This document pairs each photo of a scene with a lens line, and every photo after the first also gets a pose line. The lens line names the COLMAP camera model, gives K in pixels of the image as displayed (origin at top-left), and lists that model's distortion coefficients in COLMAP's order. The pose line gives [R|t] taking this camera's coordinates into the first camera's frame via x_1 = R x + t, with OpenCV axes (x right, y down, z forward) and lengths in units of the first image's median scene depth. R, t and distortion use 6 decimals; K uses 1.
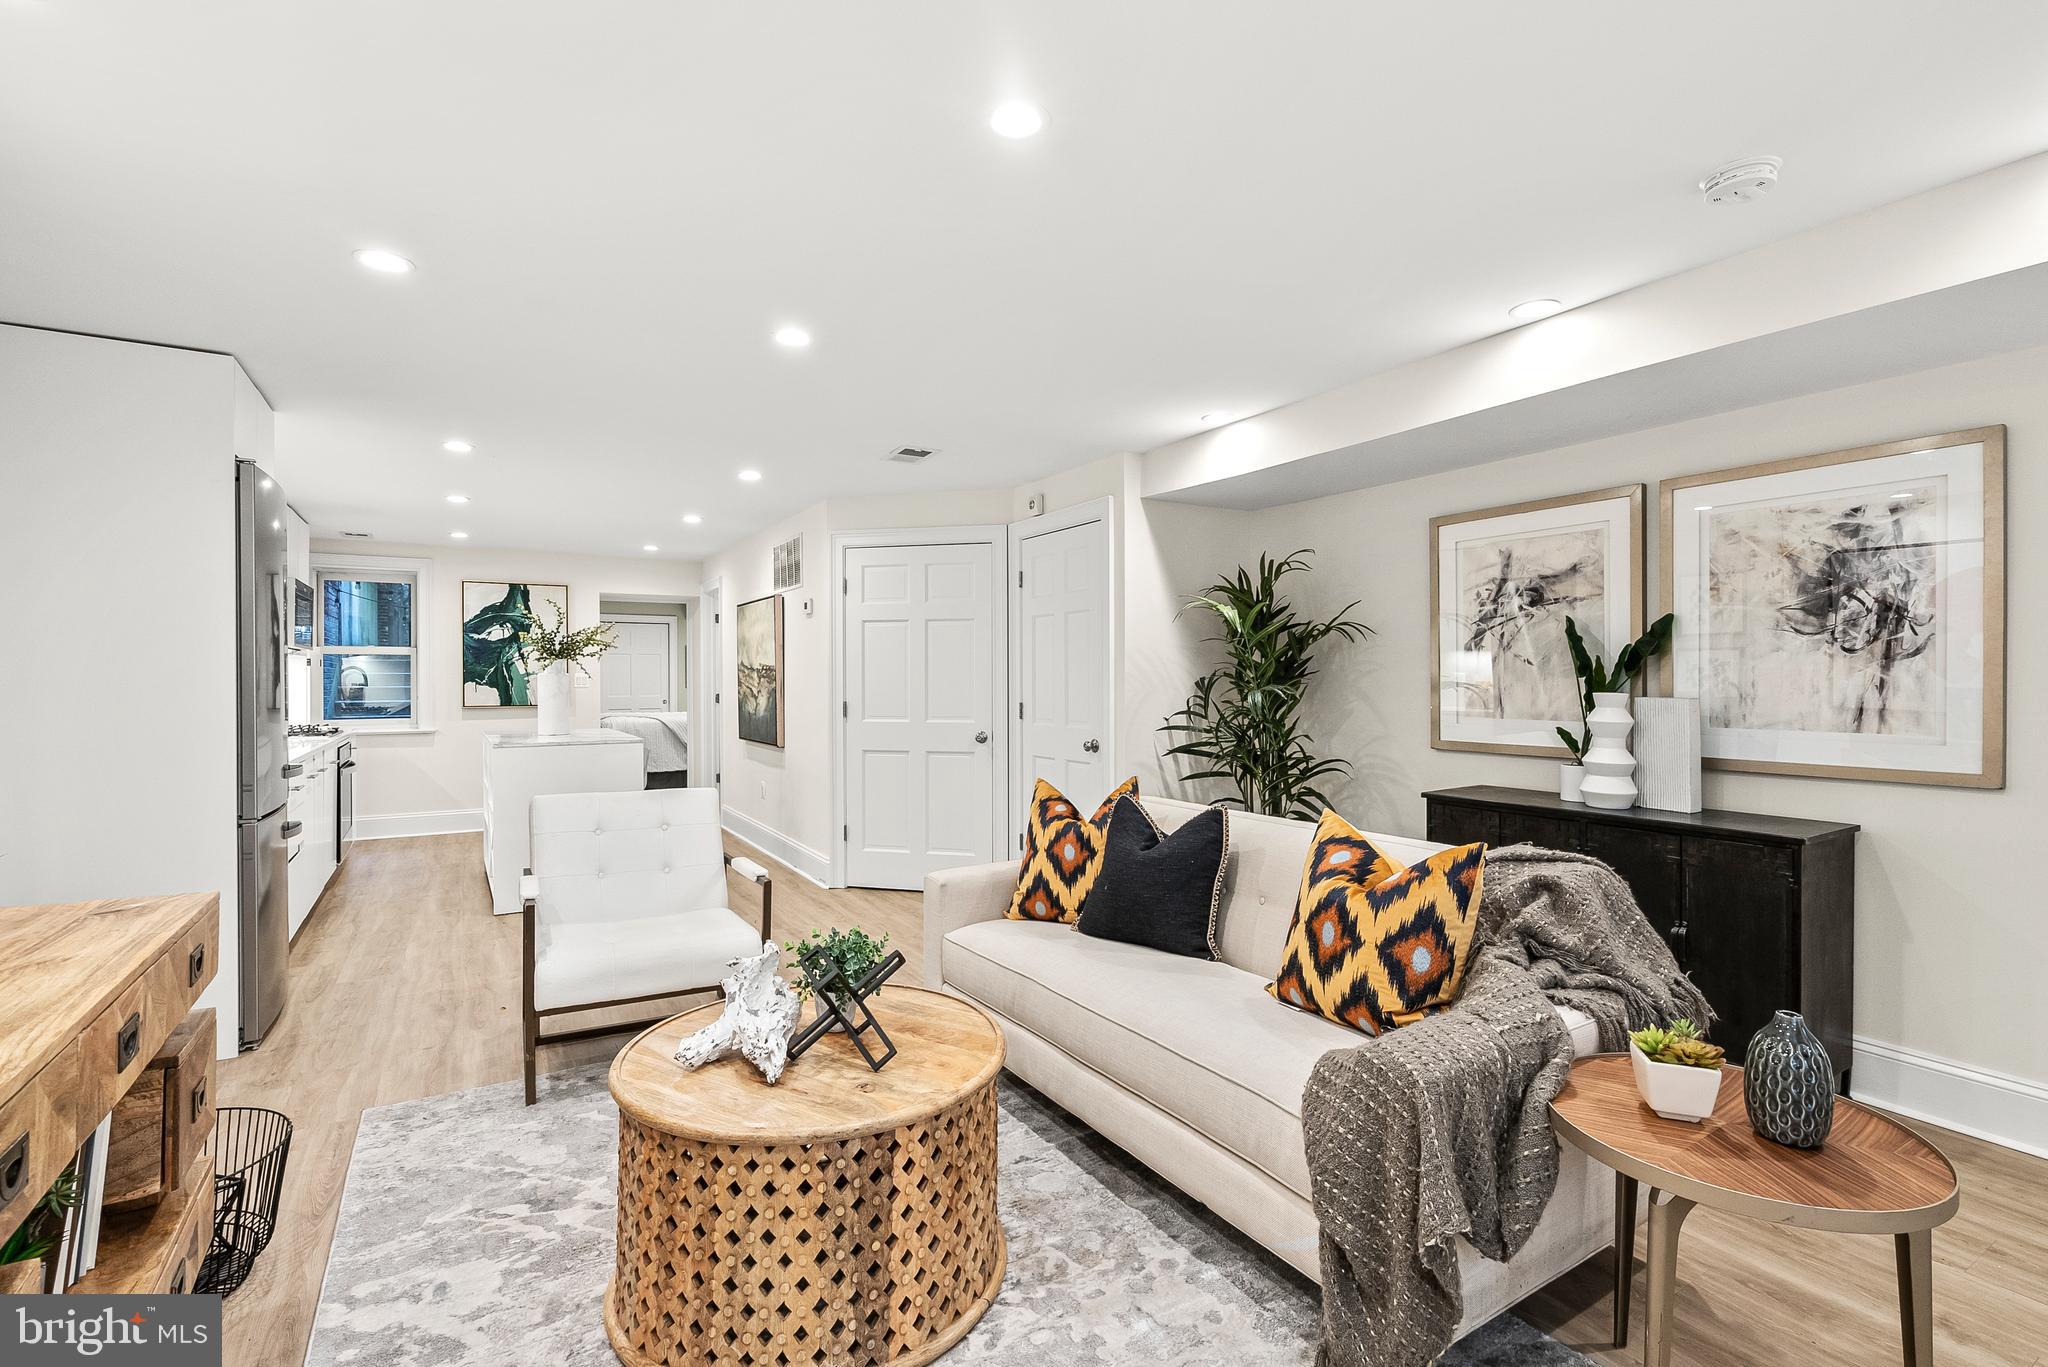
lens RADIAL K [[927.0, 0, 1026.6], [0, 927.0, 685.2], [0, 0, 1]] dist [0.000228, 0.000125]
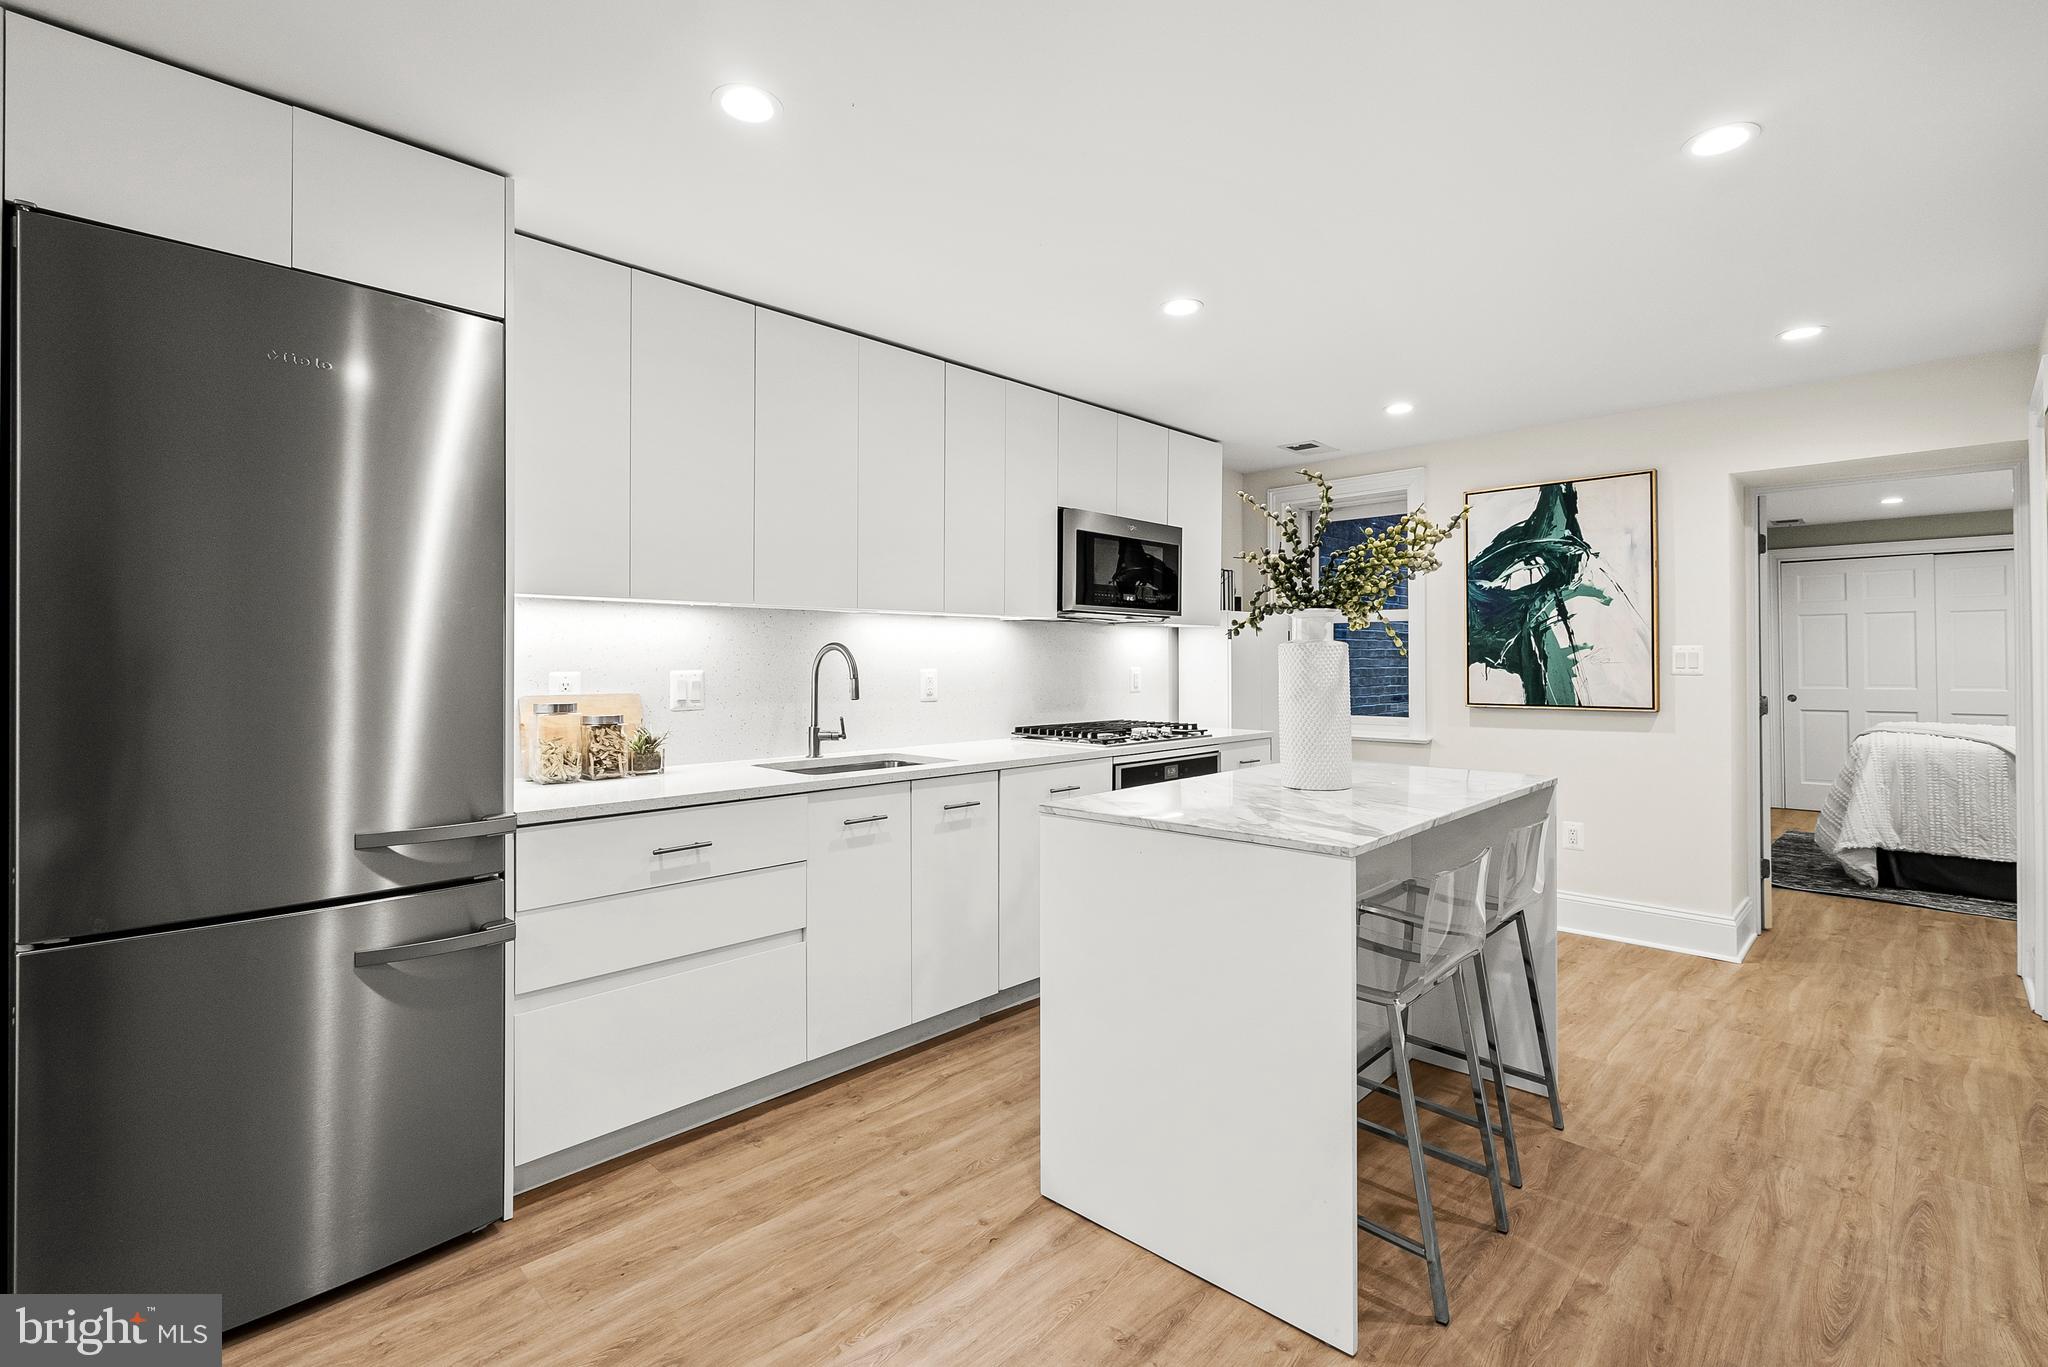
lens RADIAL K [[956.4, 0, 1017.3], [0, 956.4, 634.8], [0, 0, 1]] dist [-0.001250, 0.000109]
pose [[0.252421, -0.025199, -0.967289, -0.085497], [-0.005365, 0.999609, -0.027441, -0.002821], [0.967603, 0.012116, 0.252187, 0.558362]]
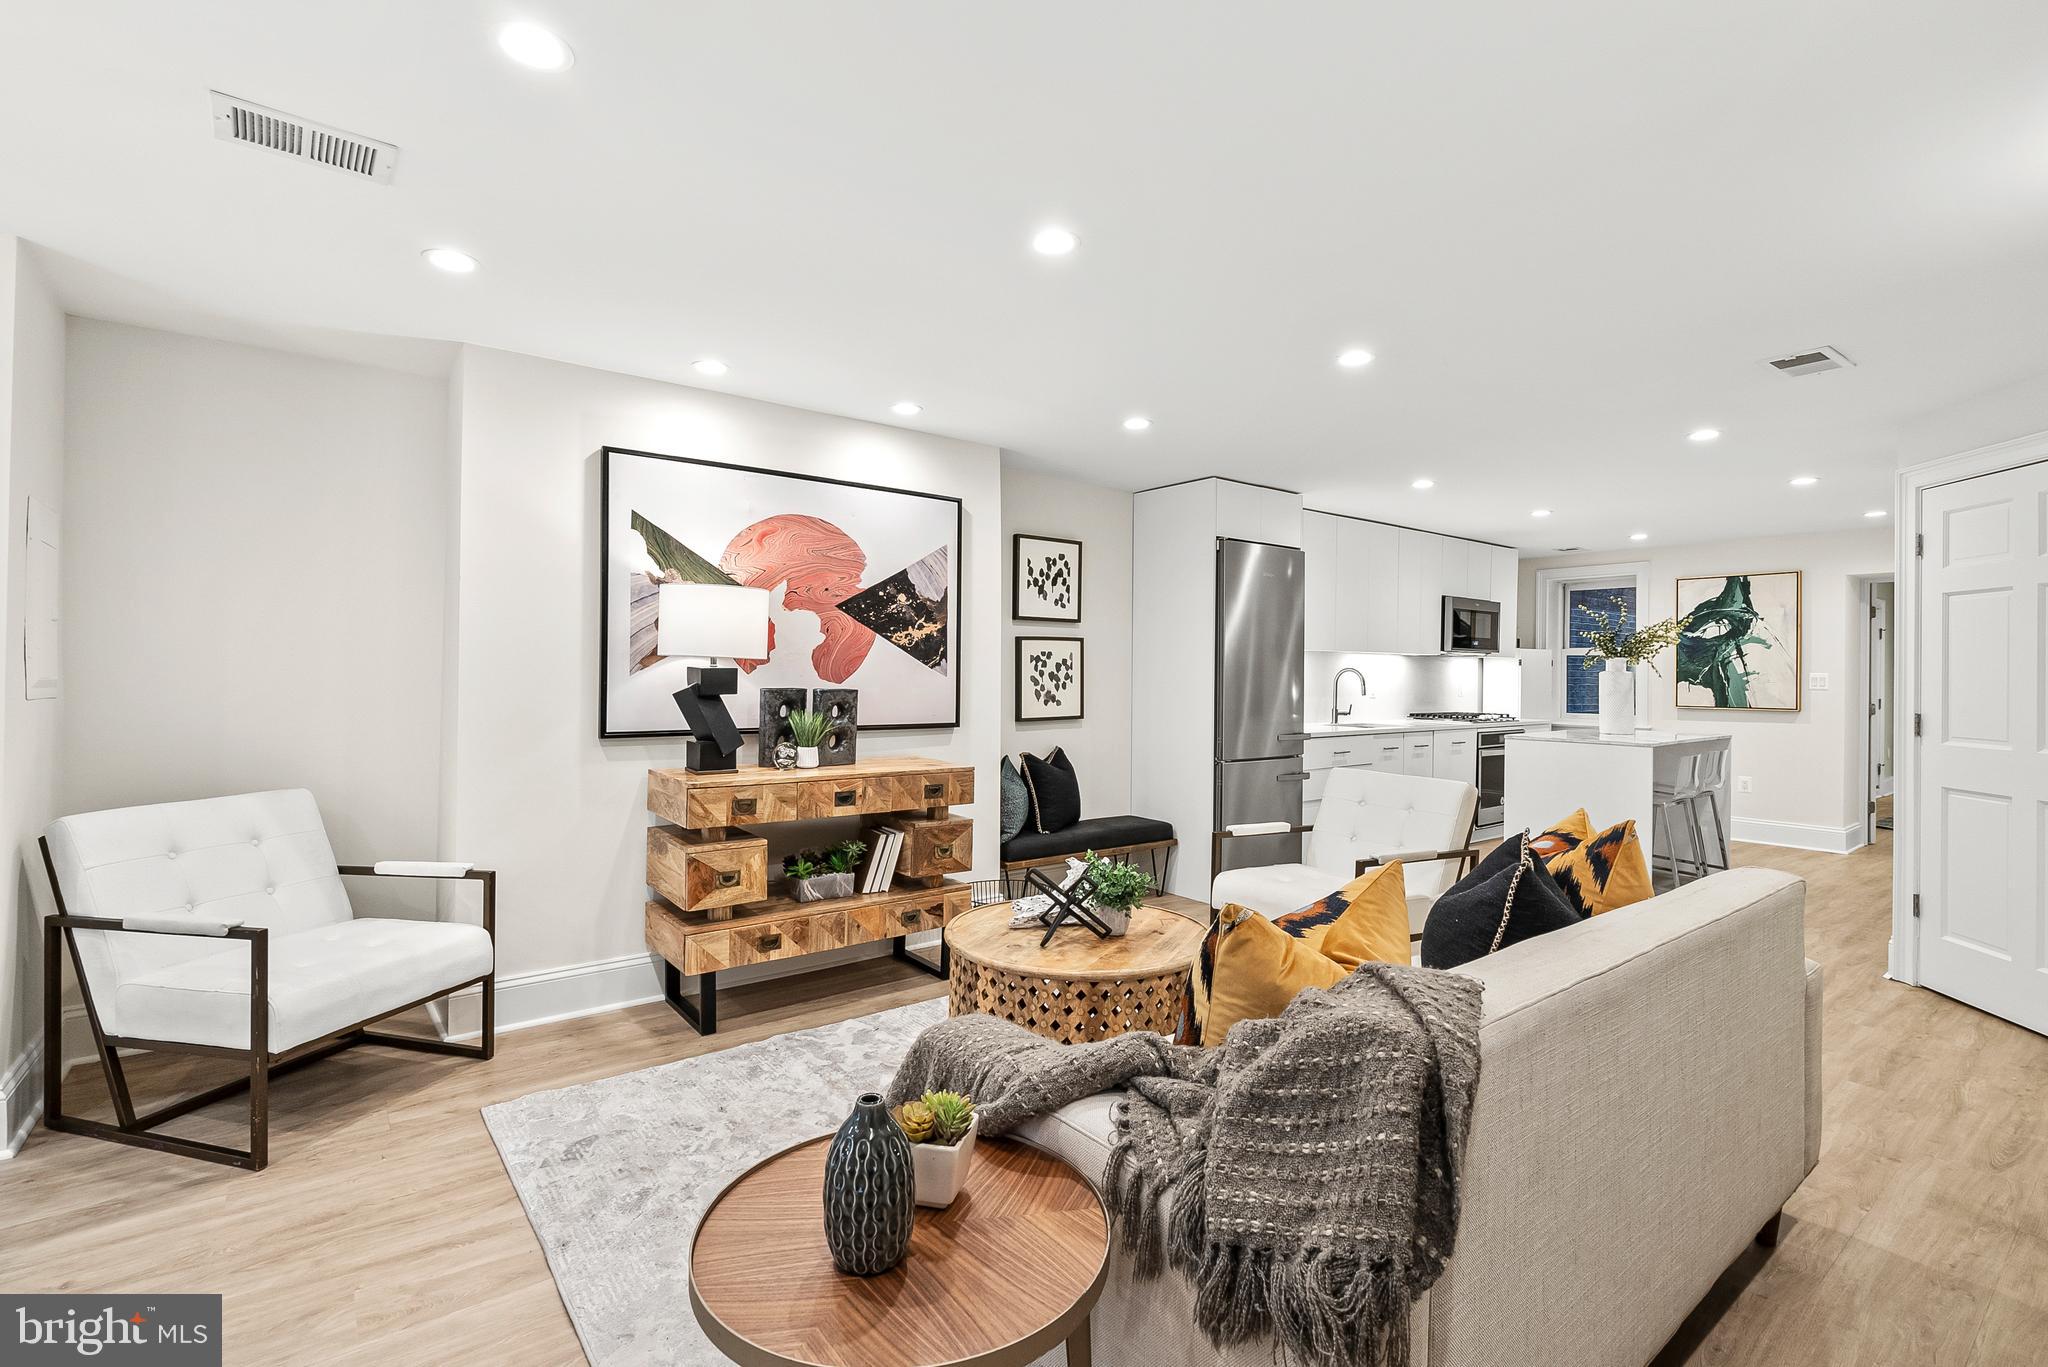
lens RADIAL K [[935.7, 0, 1022.5], [0, 935.7, 655.4], [0, 0, 1]] dist [0.002125, 0.000531]
pose [[0.115388, -0.015620, -0.993198, 0.300920], [-0.017412, 0.999691, -0.017745, -0.001143], [0.993168, 0.019341, 0.115081, 0.188918]]
